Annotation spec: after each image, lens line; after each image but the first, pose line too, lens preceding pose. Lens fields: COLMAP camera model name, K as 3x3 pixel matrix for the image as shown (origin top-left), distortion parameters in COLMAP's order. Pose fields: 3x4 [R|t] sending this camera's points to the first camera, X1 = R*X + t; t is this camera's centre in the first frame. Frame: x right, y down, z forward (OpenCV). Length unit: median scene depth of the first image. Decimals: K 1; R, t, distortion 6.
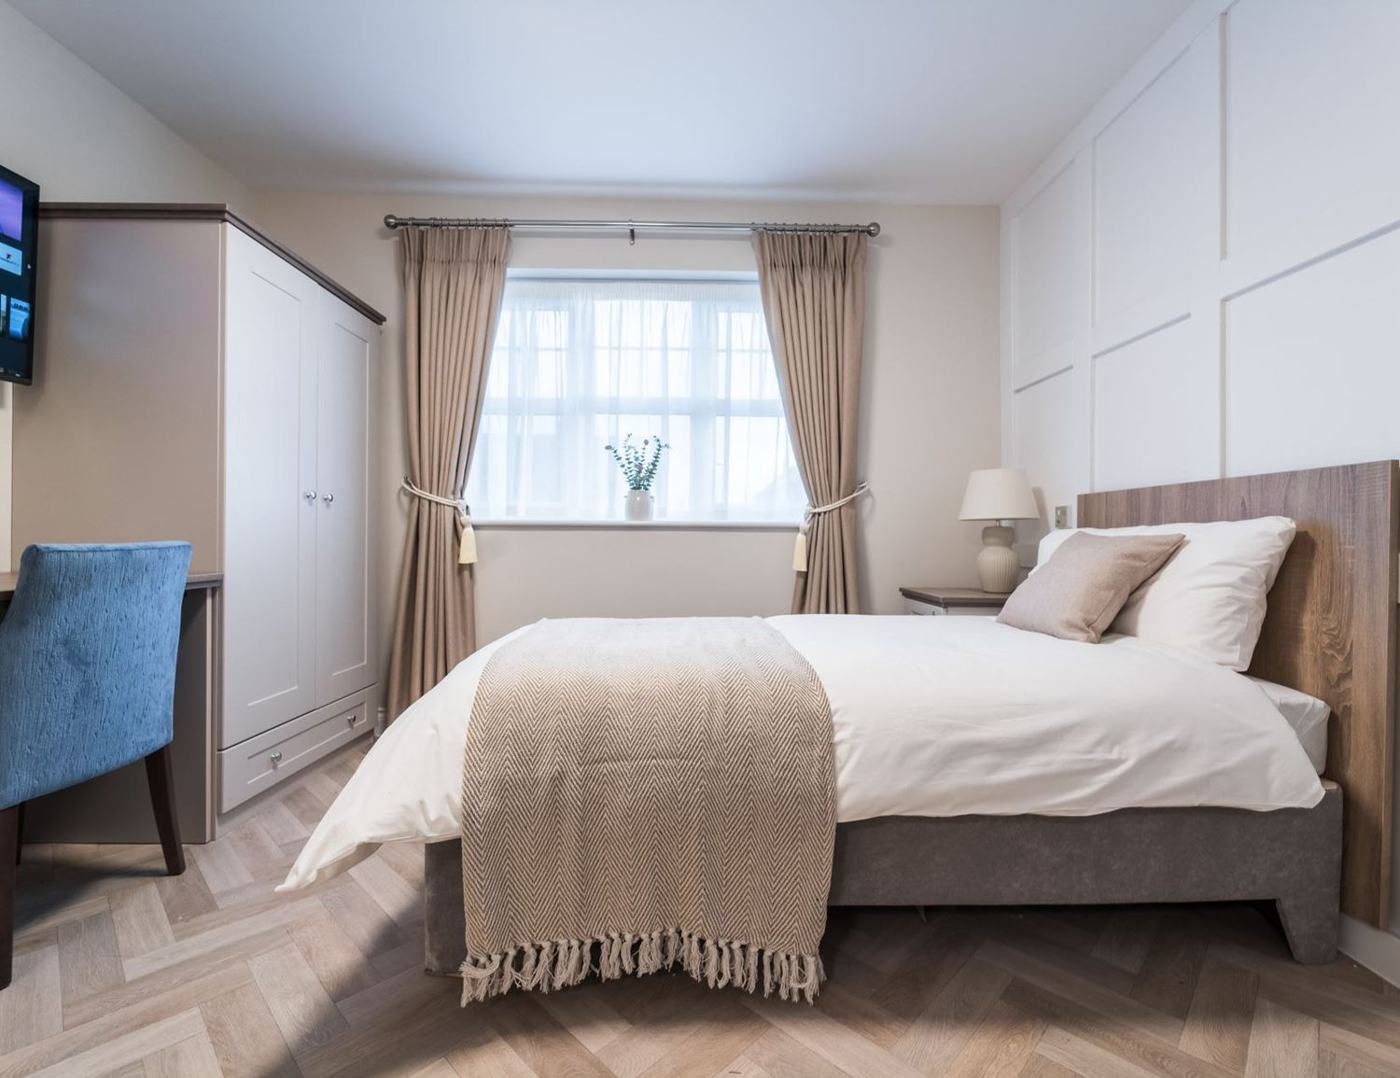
lens RADIAL K [[645.5, 0, 700.0], [0, 645.5, 539.0], [0, 0, 1]] dist [-0.000127, -0.000626]
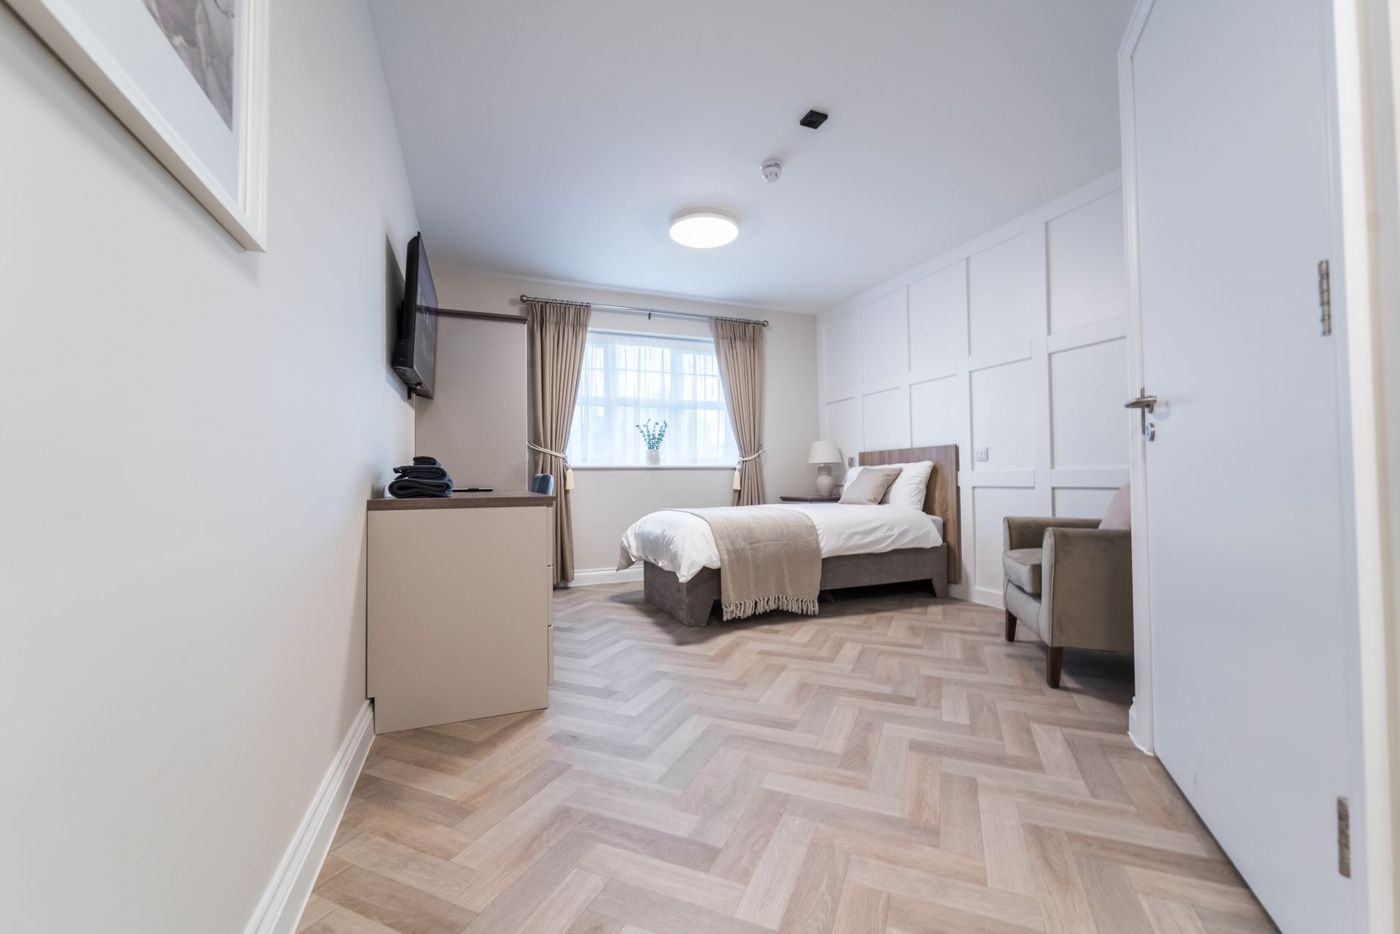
lens RADIAL K [[561.6, 0, 700.0], [0, 561.6, 467.0], [0, 0, 1]] dist [0.000355, 0.000006]
pose [[0.936016, -0.008335, 0.351858, -0.716053], [0.018855, 0.999471, -0.026482, 0.029598], [-0.351451, 0.031422, 0.935679, -0.754743]]
